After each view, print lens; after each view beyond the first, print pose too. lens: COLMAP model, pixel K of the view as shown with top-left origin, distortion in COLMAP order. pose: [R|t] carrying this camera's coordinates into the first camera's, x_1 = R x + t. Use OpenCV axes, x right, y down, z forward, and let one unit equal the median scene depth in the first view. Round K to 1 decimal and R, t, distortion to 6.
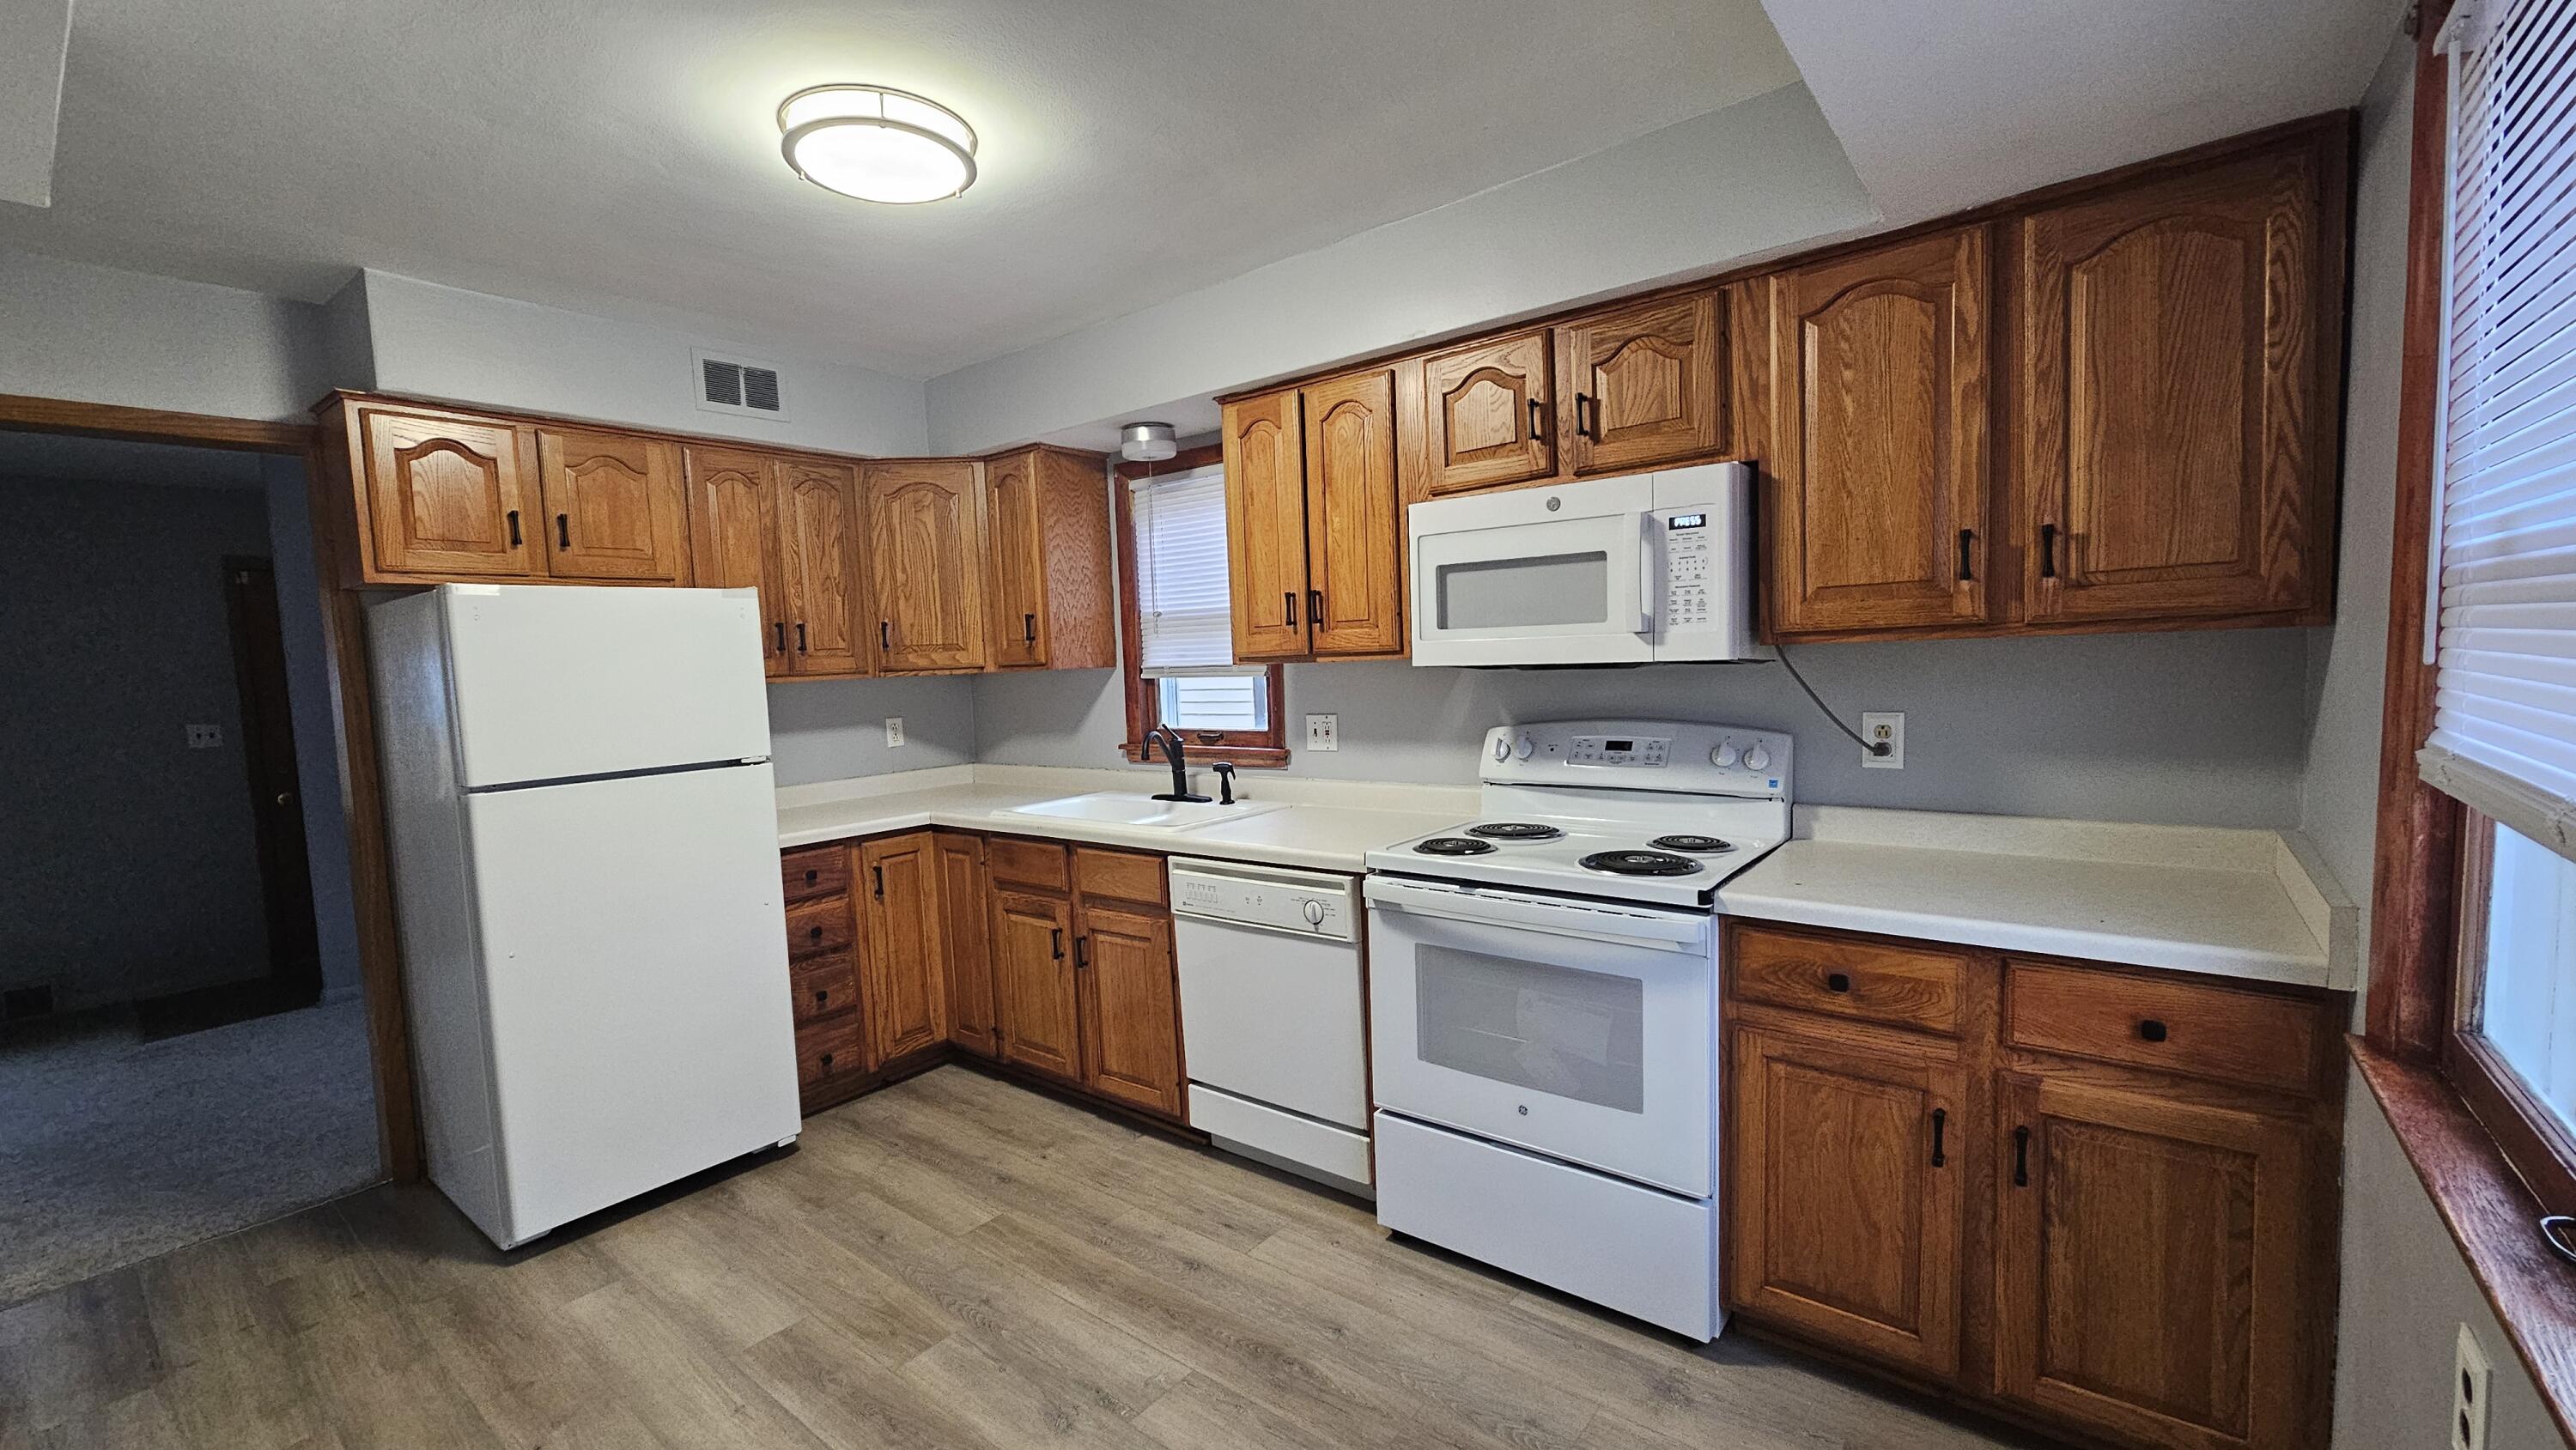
lens RADIAL K [[1051.4, 0, 1281.0], [0, 1051.4, 732.0], [0, 0, 1]] dist [0.002882, 0.000927]
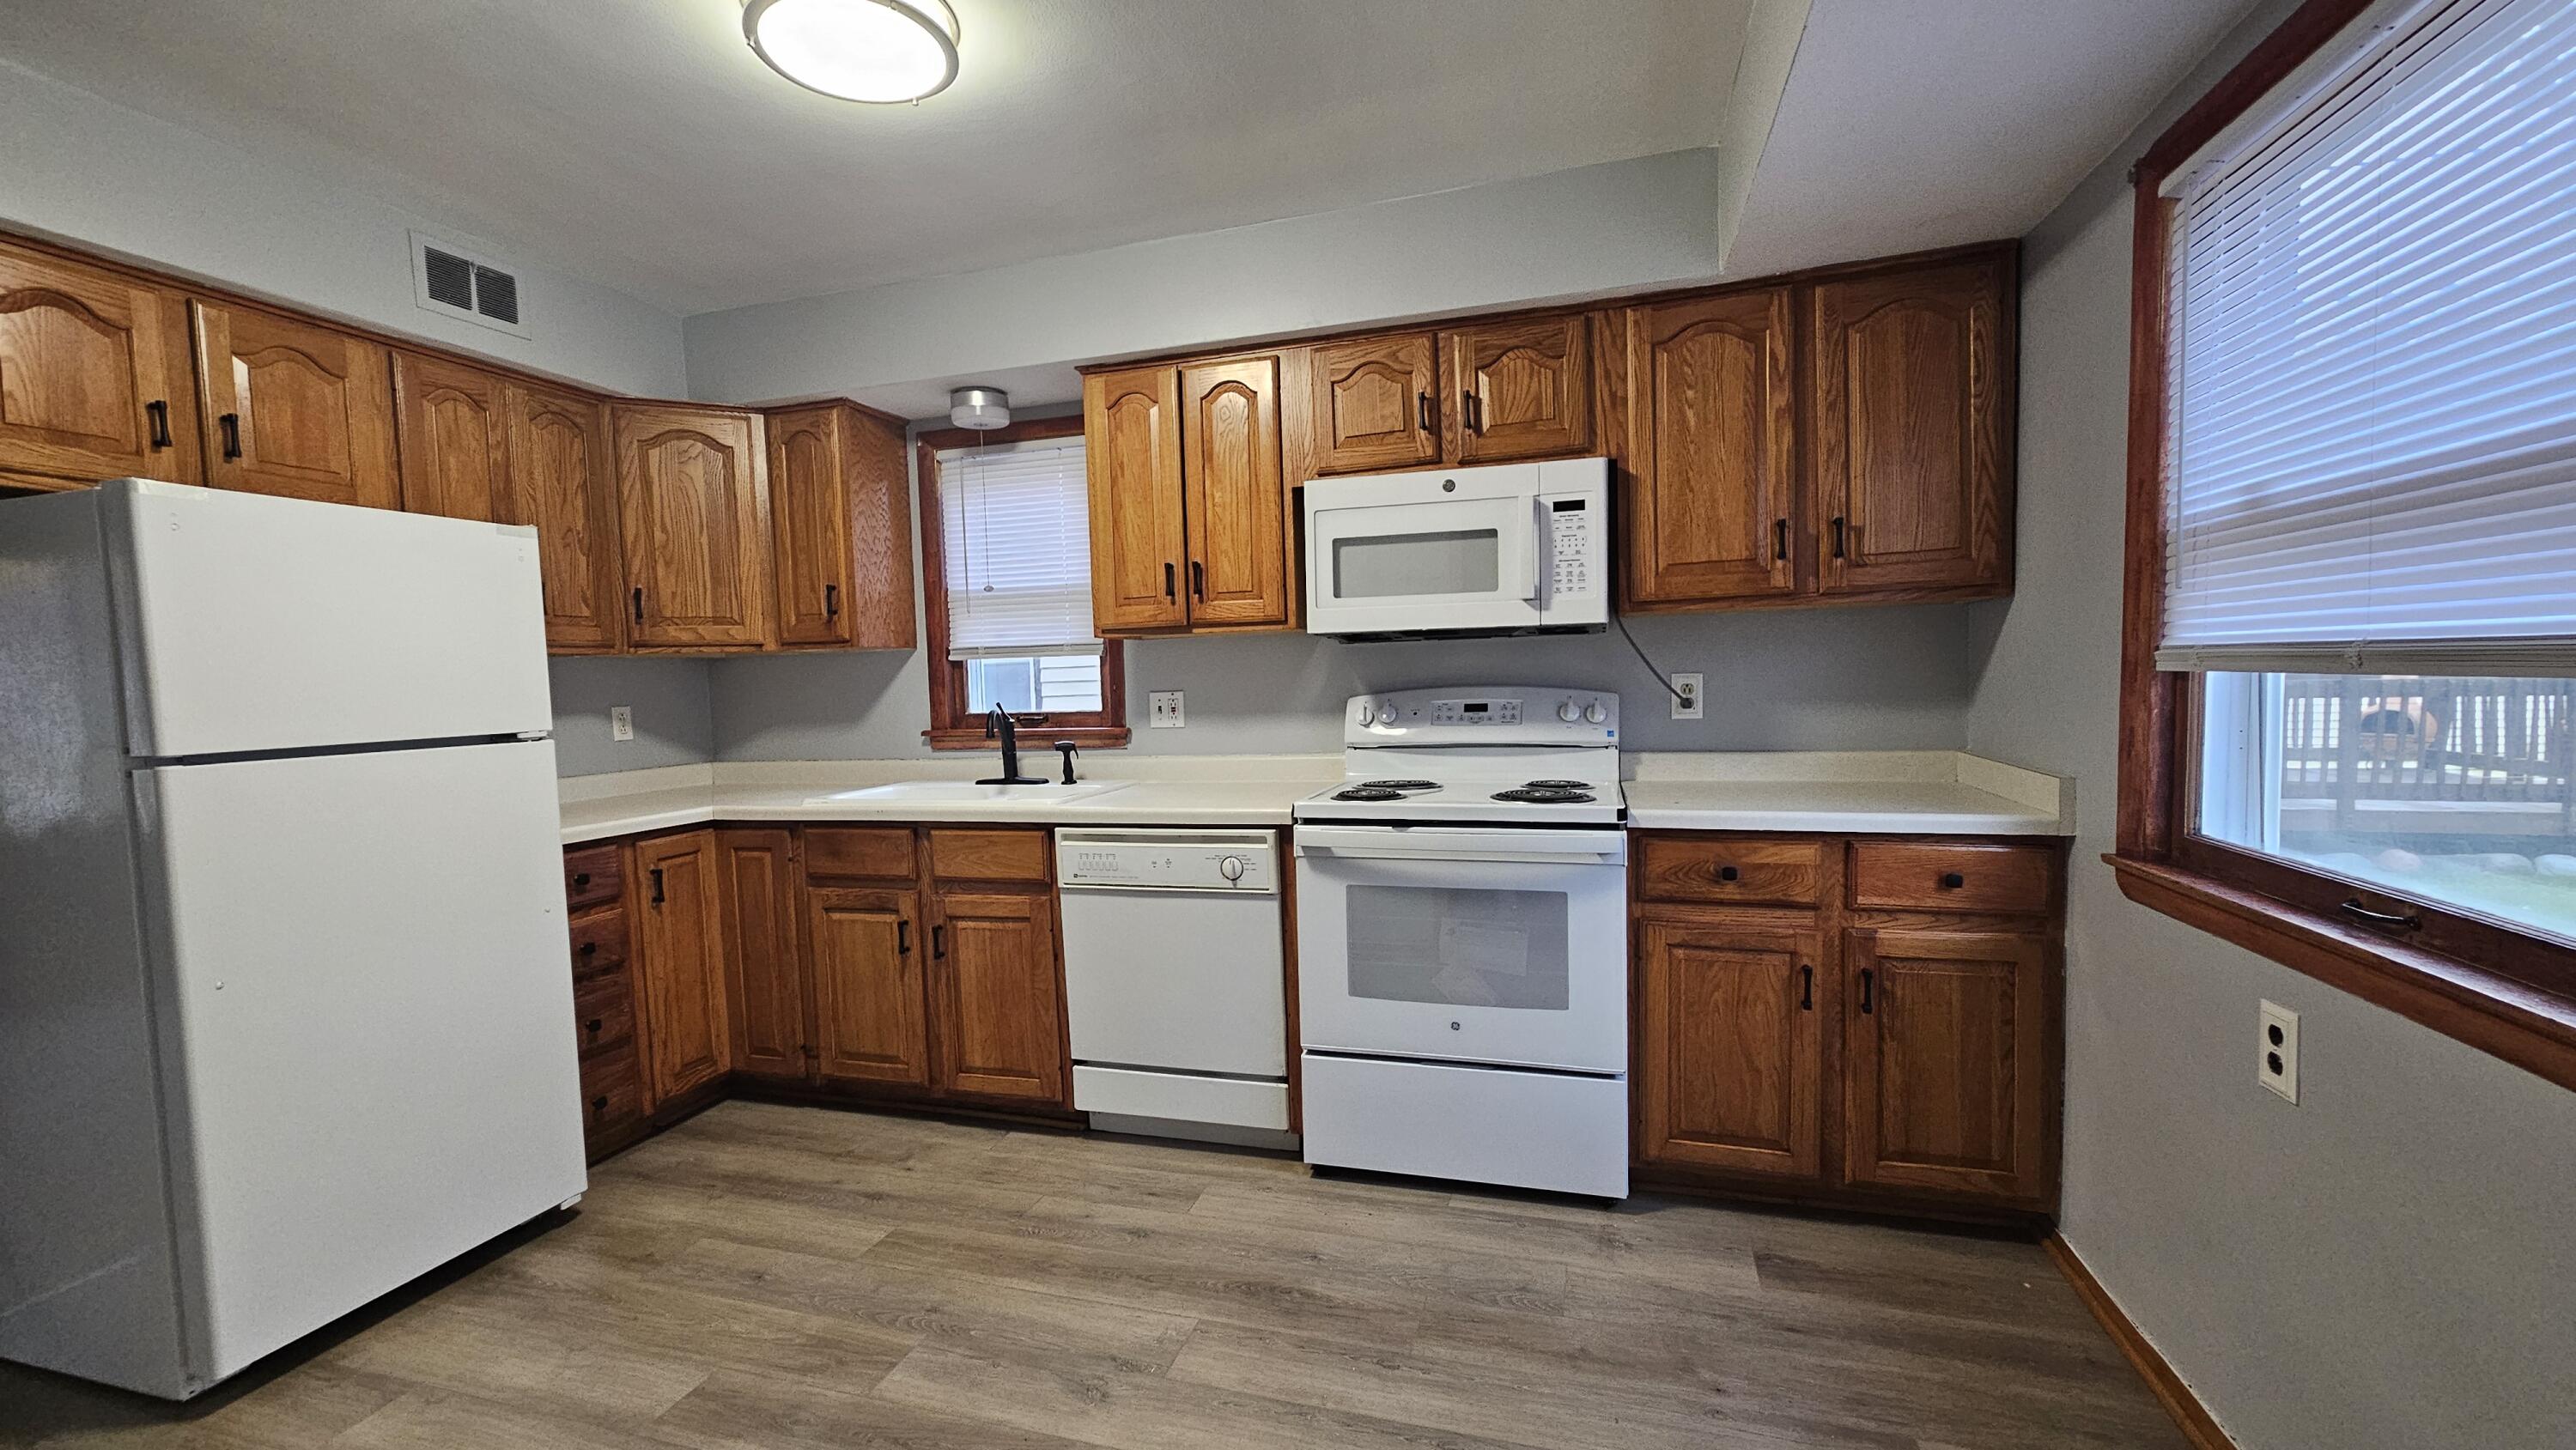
lens RADIAL K [[1051.4, 0, 1271.9], [0, 1051.4, 731.9], [0, 0, 1]] dist [0.002882, 0.000927]
pose [[0.930397, -0.008487, 0.366454, -0.320099], [0.021118, 0.999313, -0.030471, 0.073853], [-0.365944, 0.036089, 0.929937, 0.031246]]
